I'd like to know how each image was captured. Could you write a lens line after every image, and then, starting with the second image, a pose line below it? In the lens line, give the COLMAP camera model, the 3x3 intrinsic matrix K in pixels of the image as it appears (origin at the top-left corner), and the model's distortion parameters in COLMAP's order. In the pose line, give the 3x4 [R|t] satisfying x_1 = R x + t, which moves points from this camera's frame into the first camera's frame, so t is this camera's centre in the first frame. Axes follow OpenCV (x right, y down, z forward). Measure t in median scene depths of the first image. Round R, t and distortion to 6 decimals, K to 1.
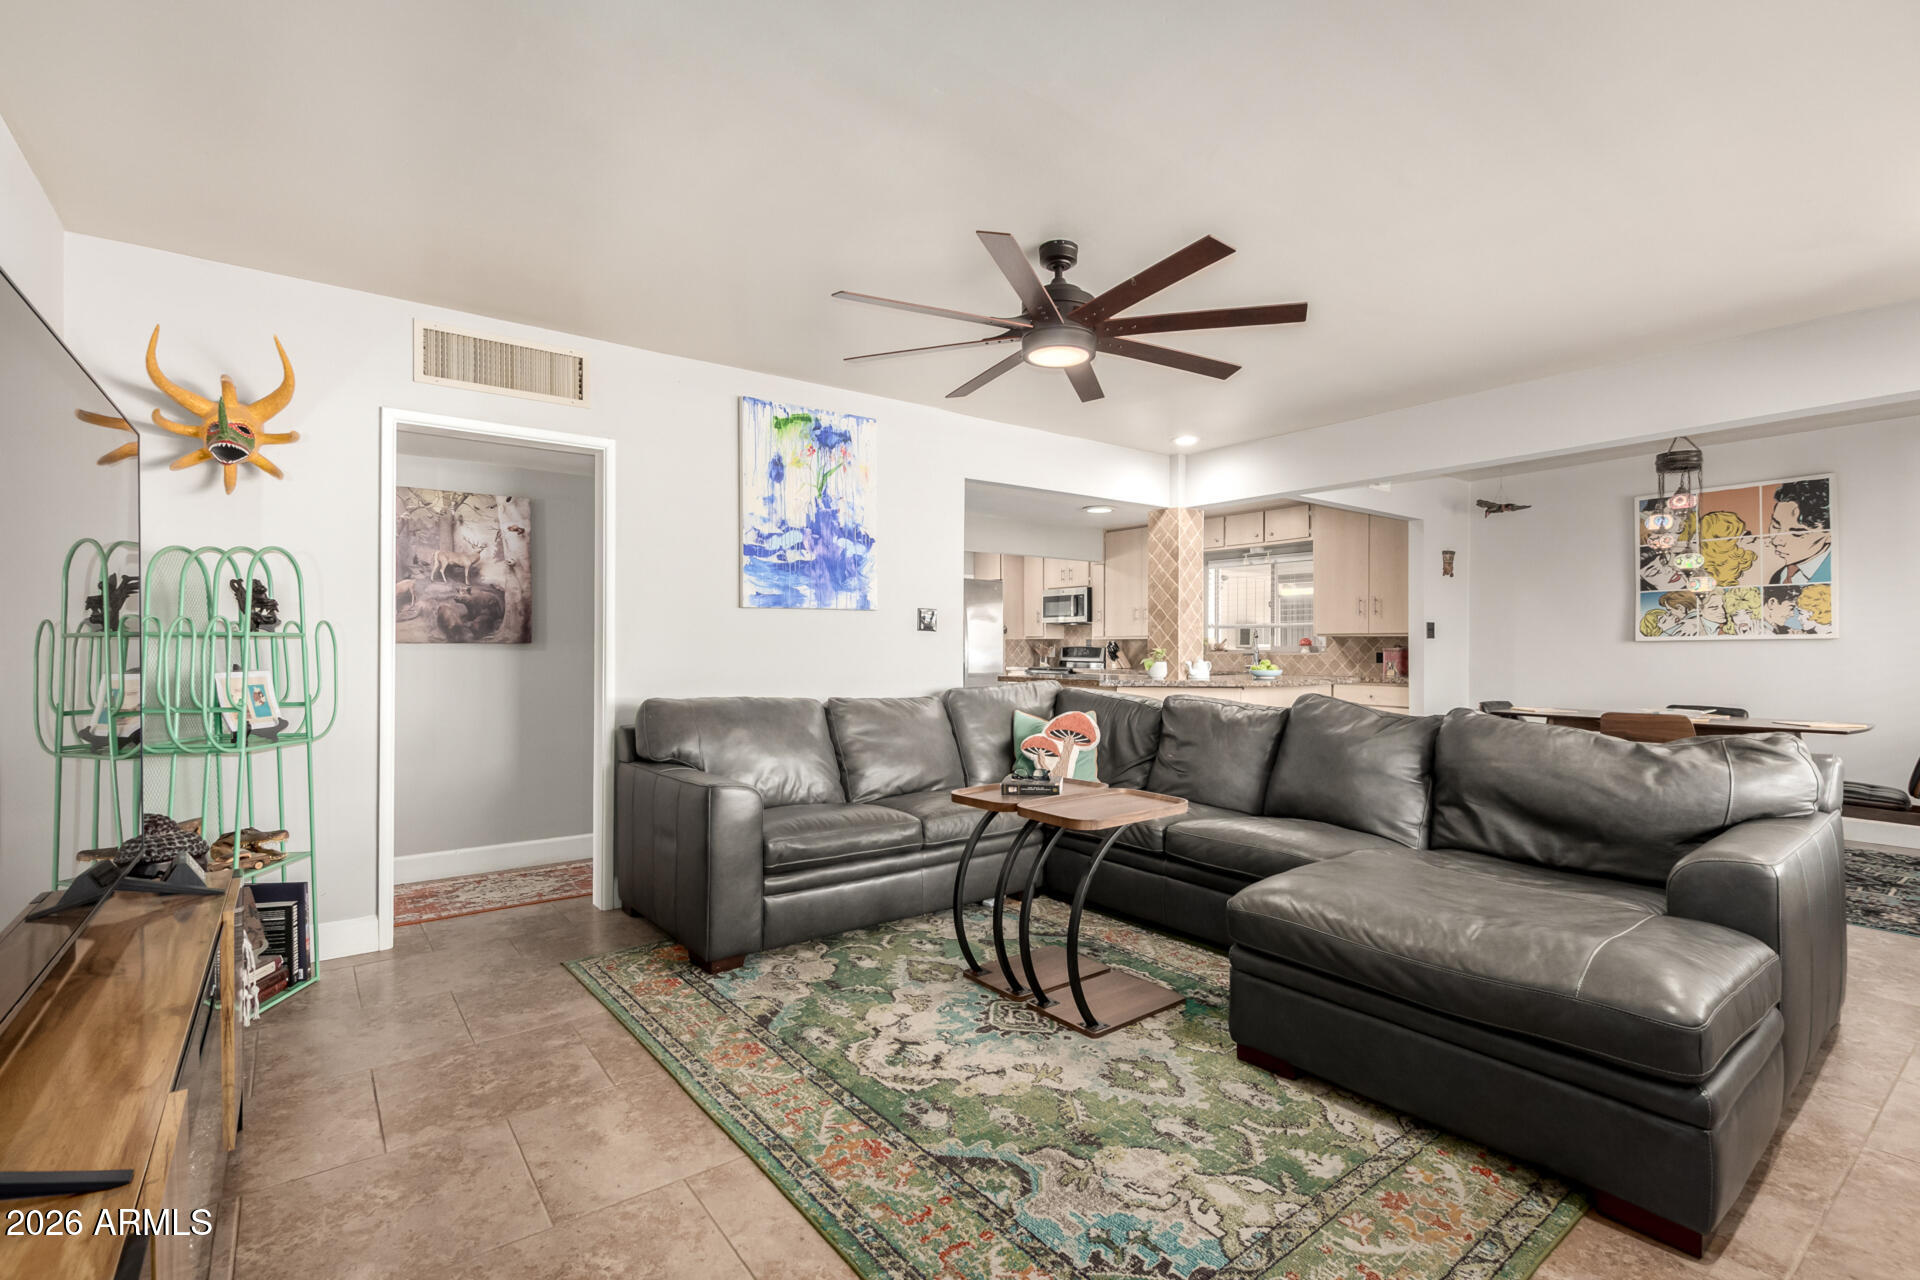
lens RADIAL K [[880.2, 0, 961.3], [0, 880.2, 651.3], [0, 0, 1]] dist [0.008093, -0.001237]
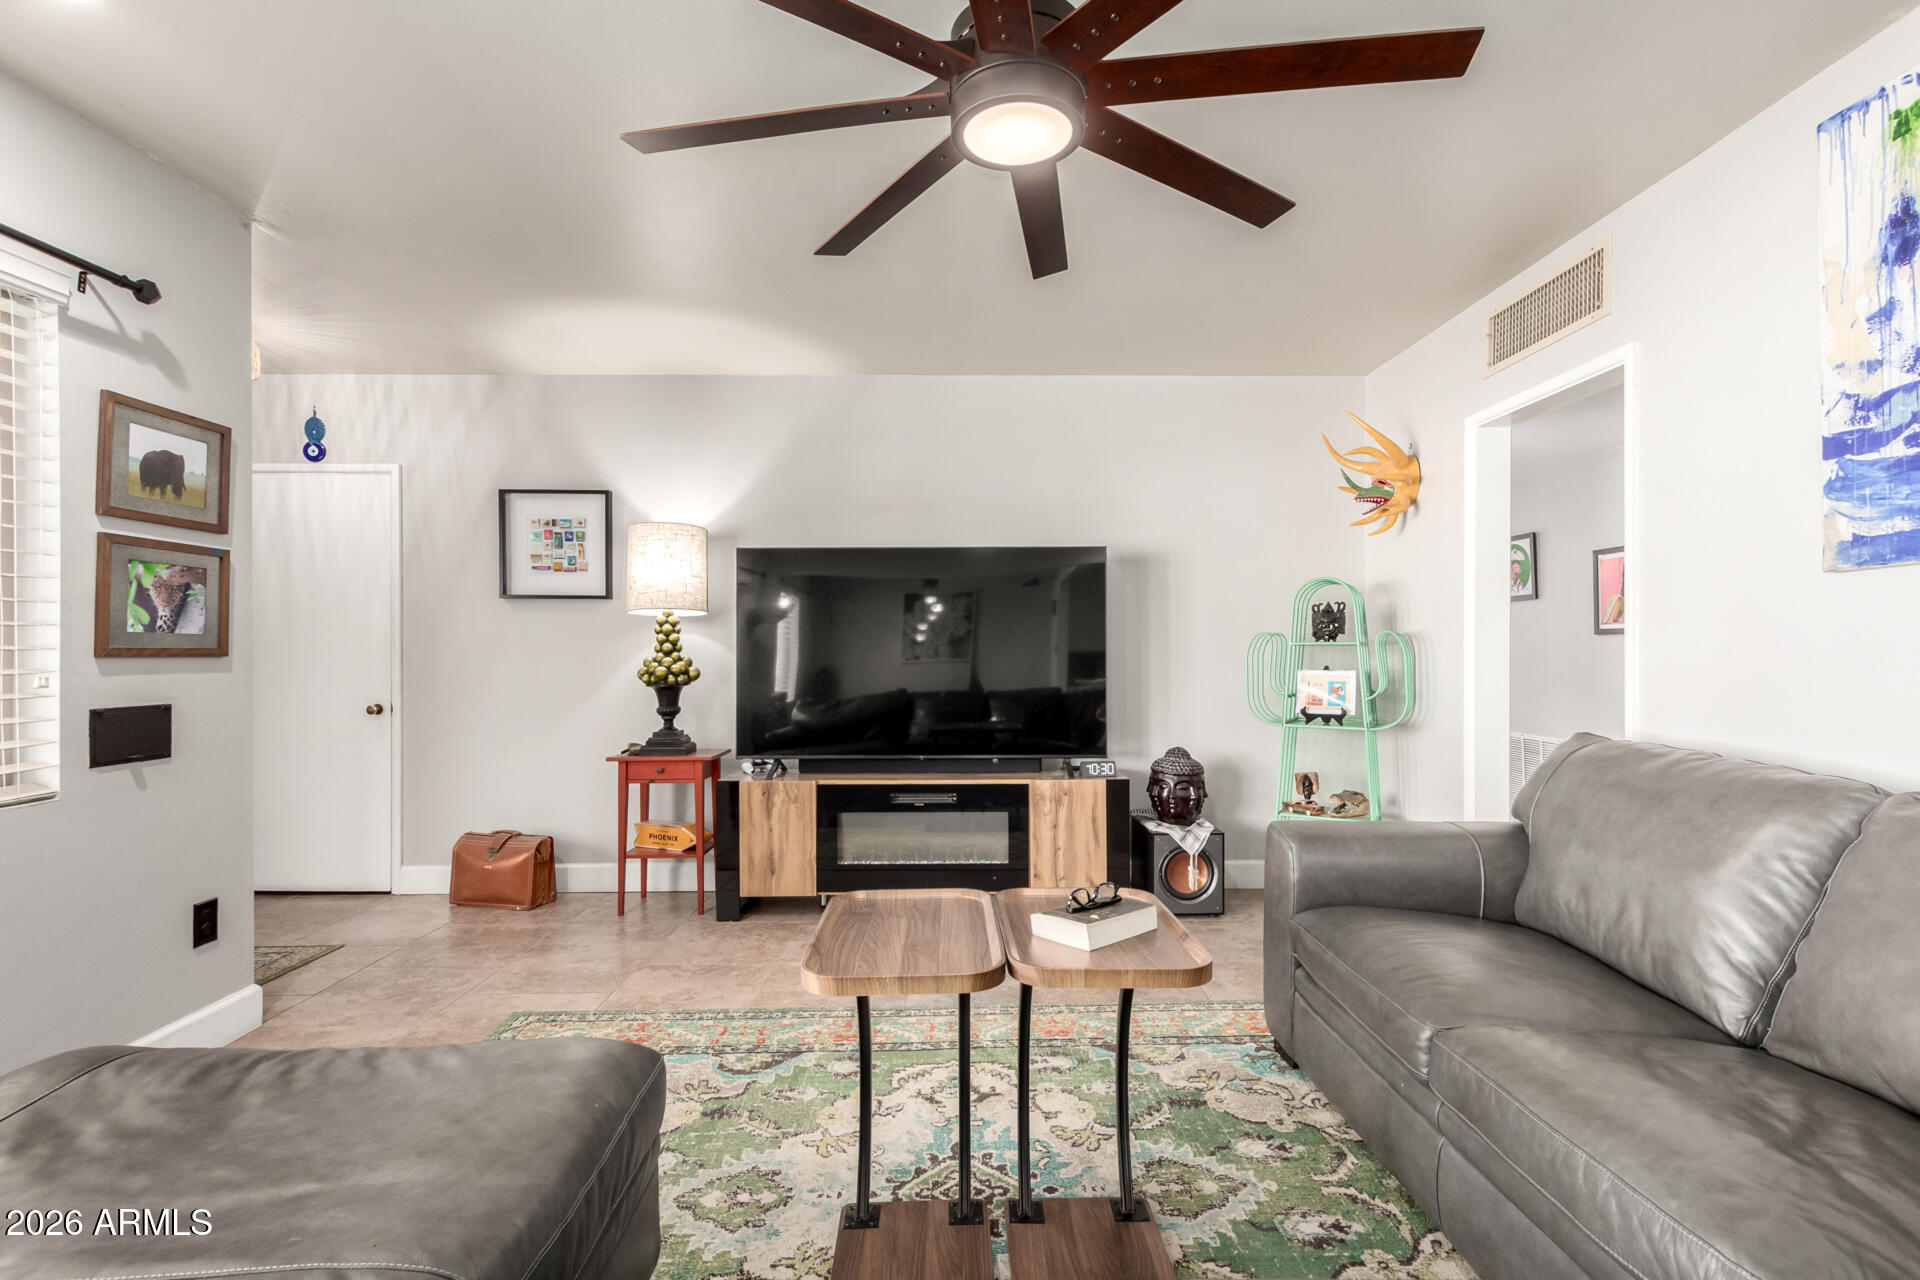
lens RADIAL K [[880.2, 0, 972.6], [0, 880.2, 647.5], [0, 0, 1]] dist [0.008093, -0.001237]
pose [[-0.589752, -0.000469, -0.807584, 0.501819], [-0.002448, 0.999996, 0.001206, -0.010741], [0.807581, 0.002688, -0.589751, 1.136728]]
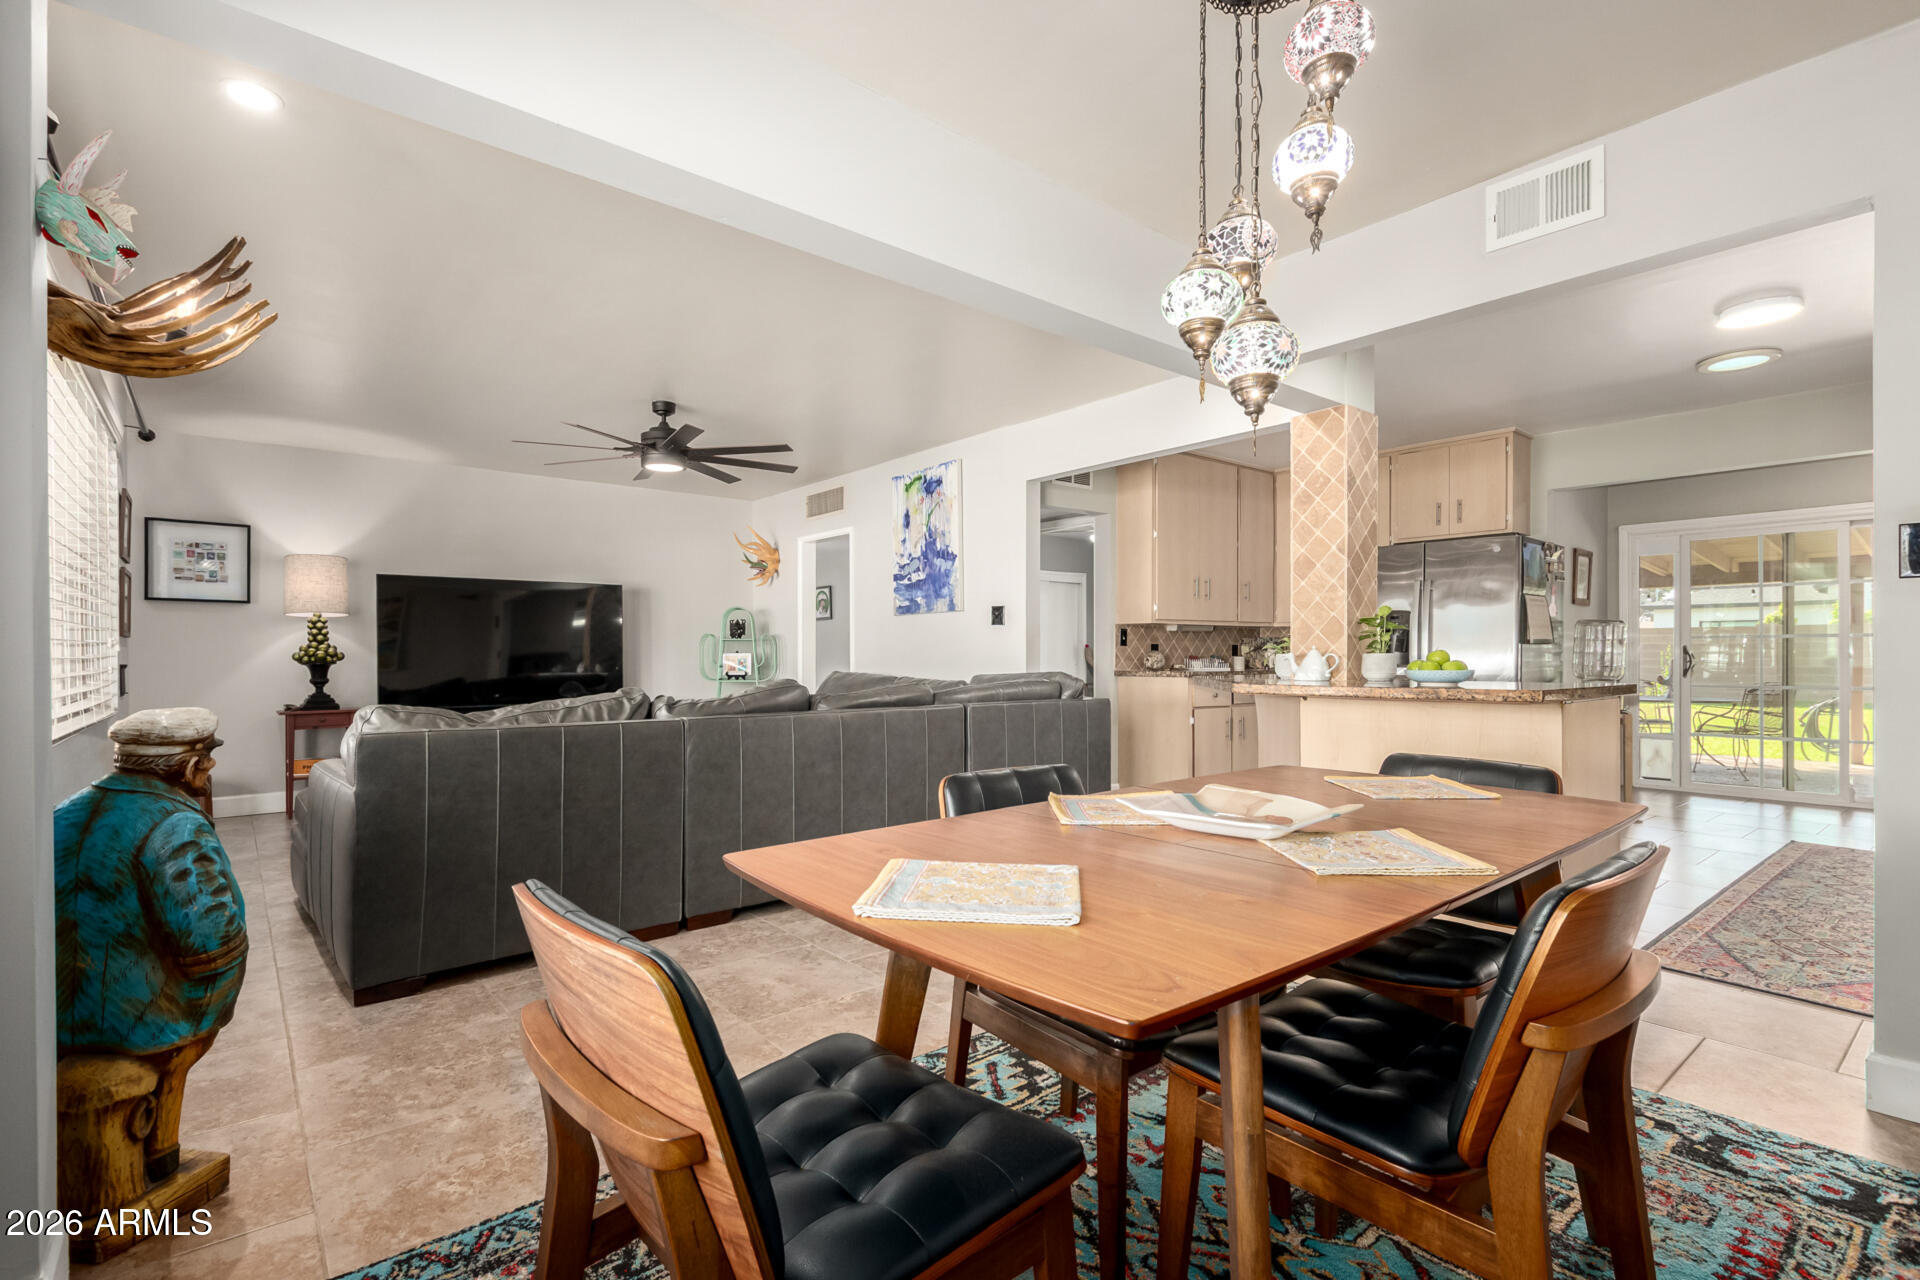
lens RADIAL K [[880.2, 0, 954.1], [0, 880.2, 656.2], [0, 0, 1]] dist [0.008093, -0.001237]
pose [[0.041851, 0.002510, -0.999121, 1.595486], [-0.001907, 0.999995, 0.002432, 0.020476], [0.999122, 0.001803, 0.041856, 1.297045]]
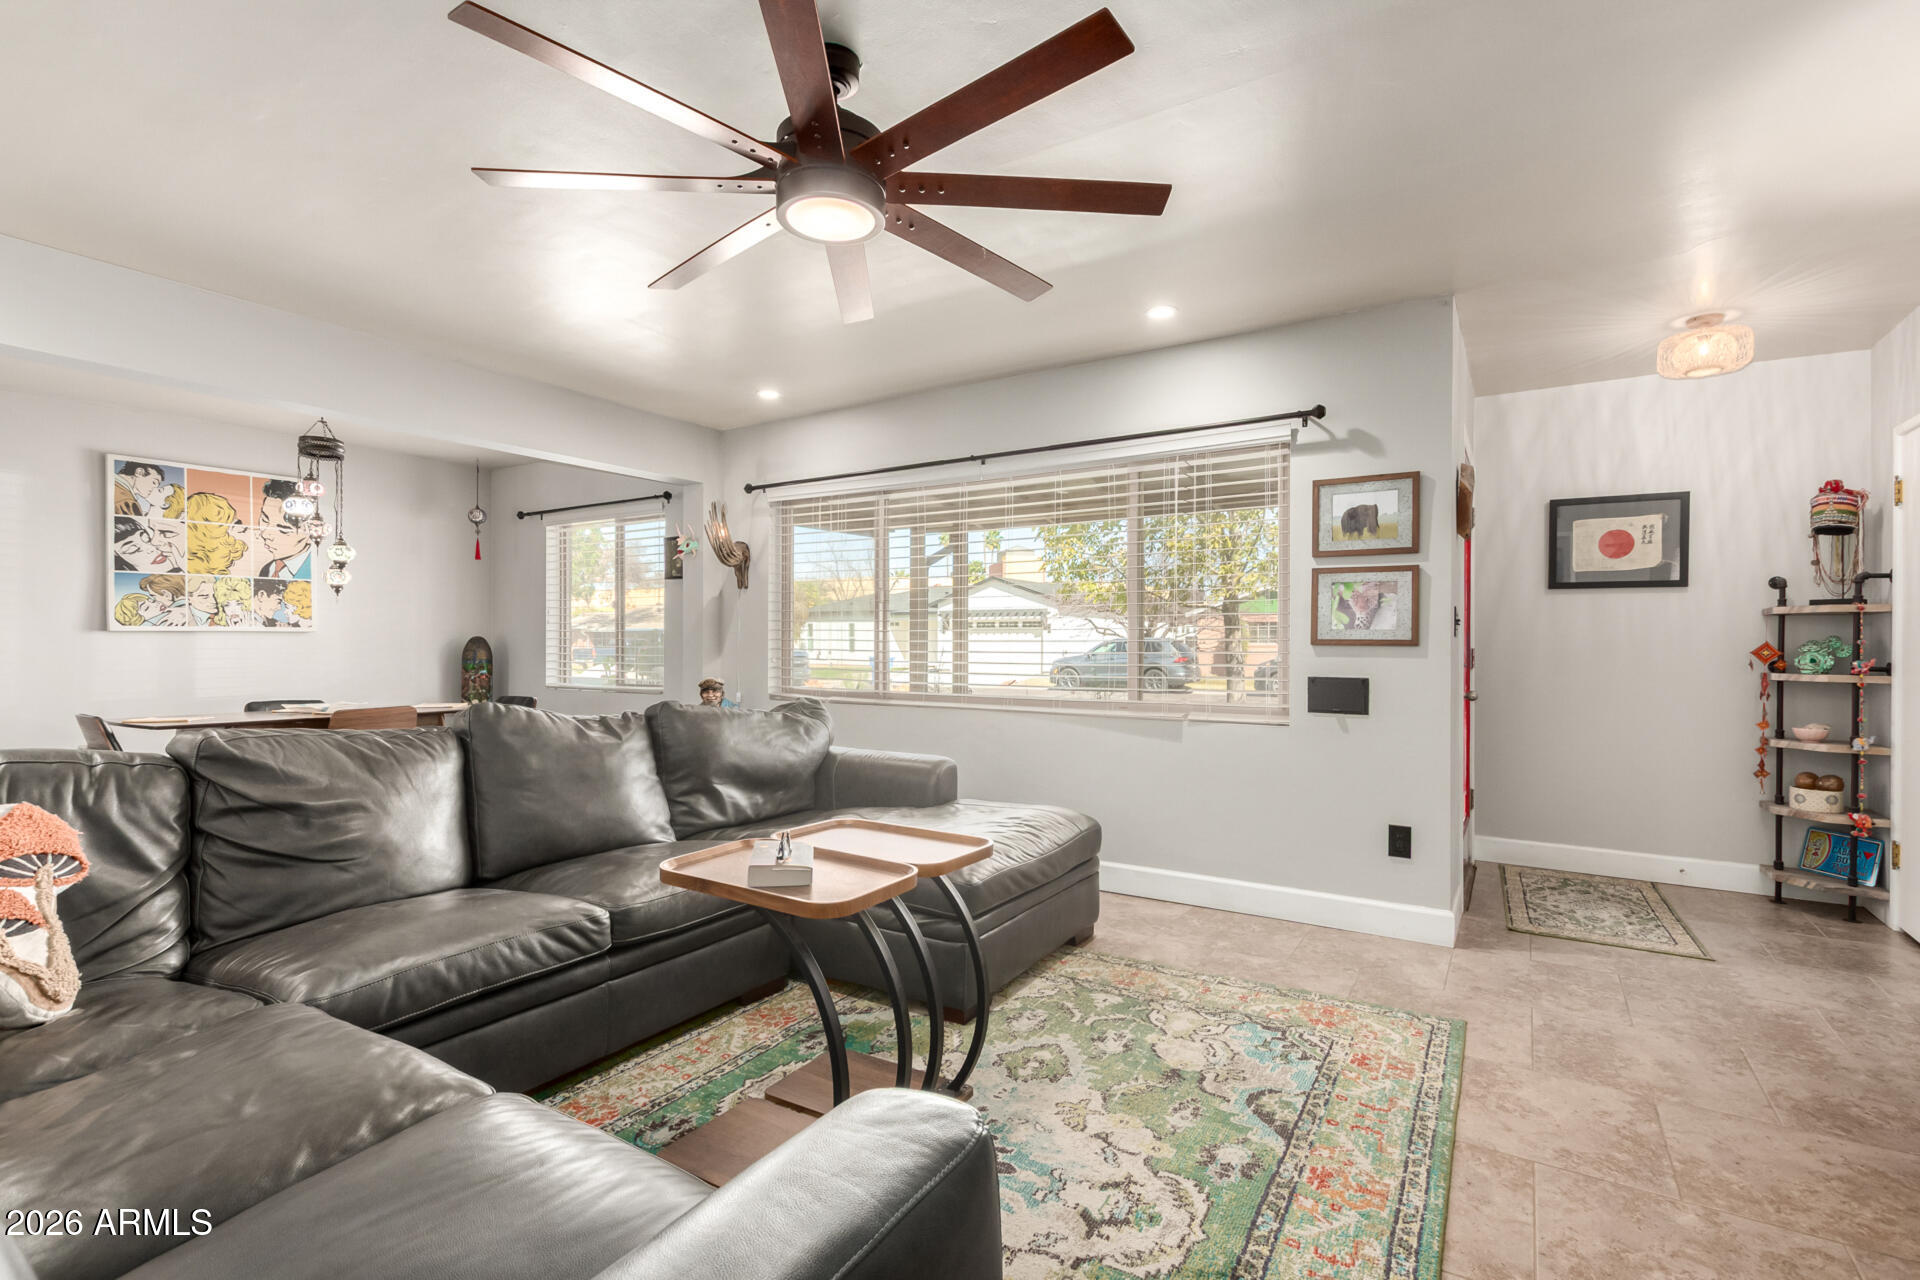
lens RADIAL K [[880.2, 0, 959.2], [0, 880.2, 638.7], [0, 0, 1]] dist [0.008093, -0.001237]
pose [[-0.350402, 0.003530, 0.936593, -0.500659], [-0.001544, 0.999989, -0.004346, -0.003649], [-0.936598, -0.002969, -0.350392, 1.000583]]
